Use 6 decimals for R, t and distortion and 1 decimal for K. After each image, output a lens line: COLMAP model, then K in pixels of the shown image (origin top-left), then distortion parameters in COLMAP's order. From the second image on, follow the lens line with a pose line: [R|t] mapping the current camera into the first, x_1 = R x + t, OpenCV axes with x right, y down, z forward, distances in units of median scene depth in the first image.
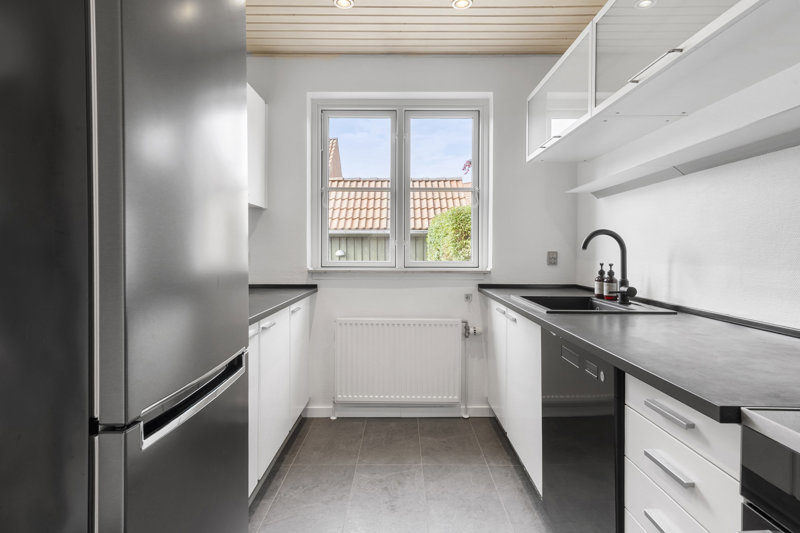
lens RADIAL K [[440.8, 0, 401.0], [0, 440.8, 258.0], [0, 0, 1]] dist [0.002171, 0.000516]
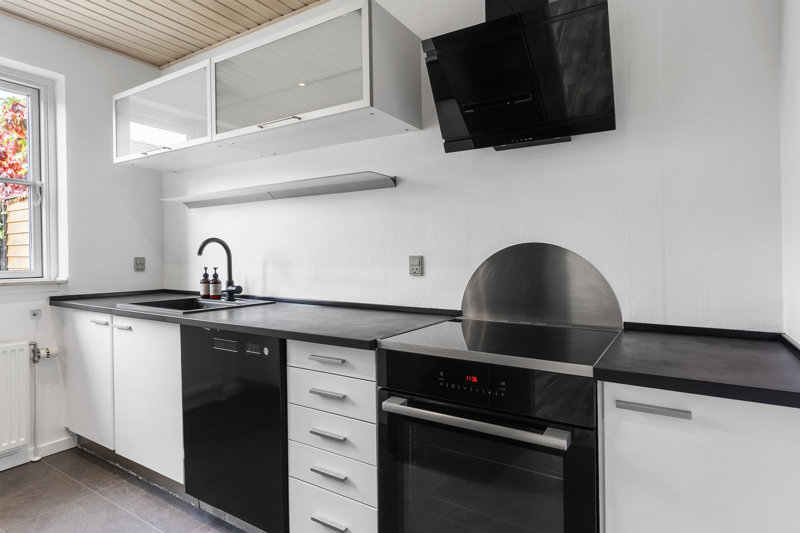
lens RADIAL K [[440.8, 0, 401.0], [0, 440.8, 258.0], [0, 0, 1]] dist [0.002171, 0.000516]
pose [[0.532773, -0.011584, 0.846179, -0.233391], [0.021028, 0.999779, 0.000447, -0.001953], [-0.845997, 0.017555, 0.532898, -0.028250]]
